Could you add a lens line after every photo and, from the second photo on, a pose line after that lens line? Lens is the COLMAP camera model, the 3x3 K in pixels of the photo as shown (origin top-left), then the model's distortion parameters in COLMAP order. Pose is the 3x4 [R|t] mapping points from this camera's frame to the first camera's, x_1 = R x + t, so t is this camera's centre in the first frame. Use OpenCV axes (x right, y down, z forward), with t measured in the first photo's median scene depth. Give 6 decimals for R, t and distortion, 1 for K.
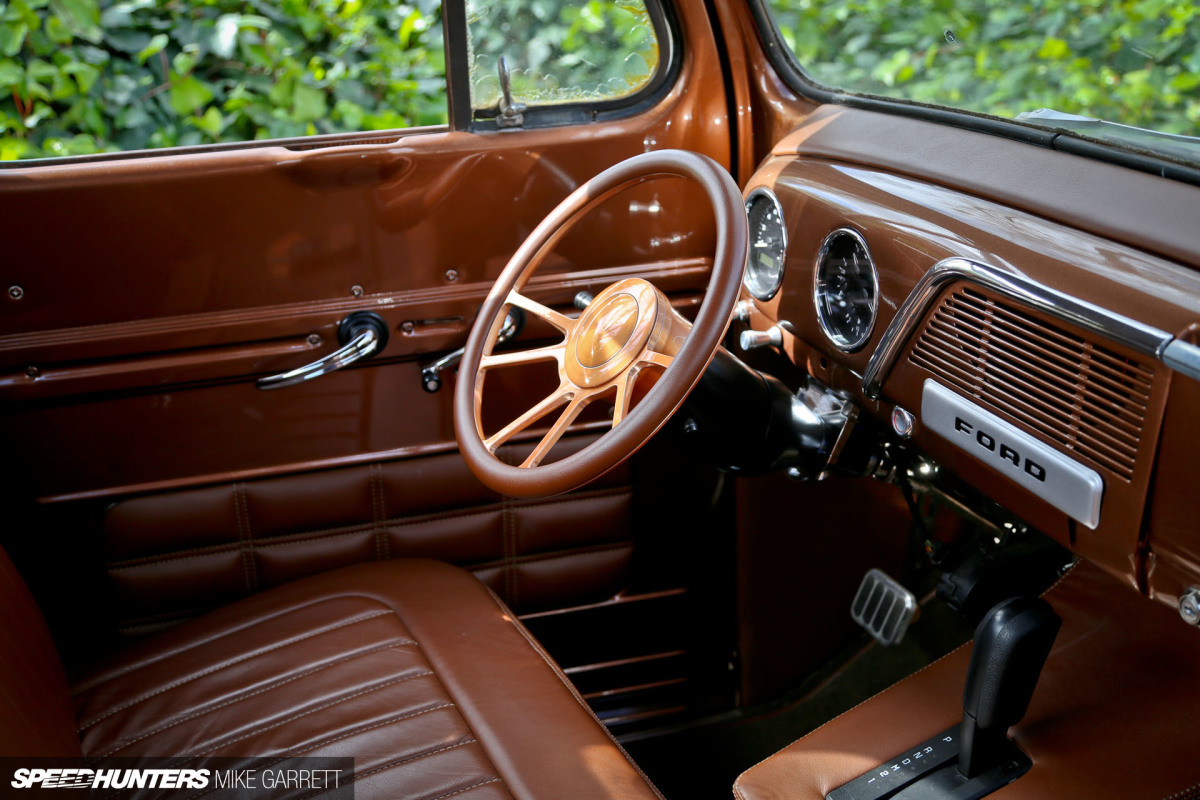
lens RADIAL K [[1500.1, 0, 600.0], [0, 1500.1, 400.0], [0, 0, 1]] dist [0.081187, -0.013659]
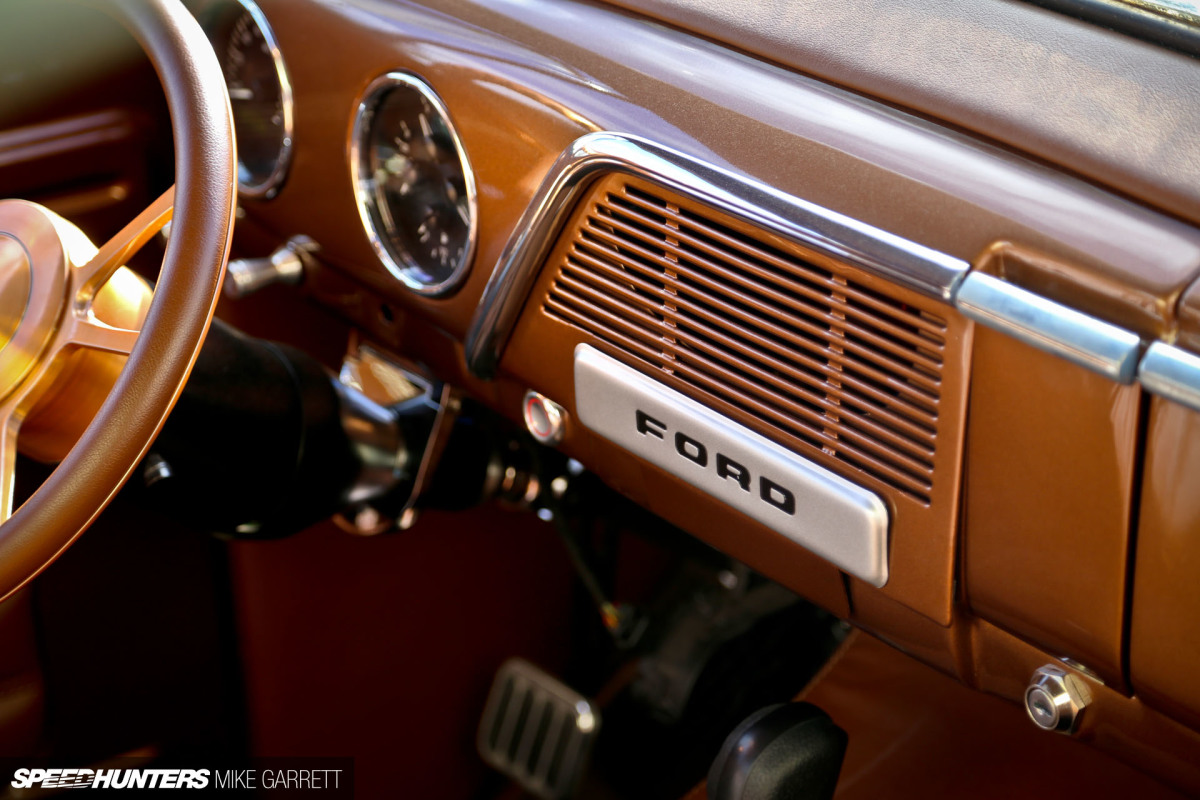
lens RADIAL K [[3401.9, 0, 600.0], [0, 3401.9, 400.0], [0, 0, 1]] dist [0.638634, 0.470468]
pose [[0.967303, -0.125135, 0.220605, -0.061184], [0.111188, 0.990996, 0.074593, -0.090745], [-0.227952, -0.047626, 0.972507, -0.250901]]
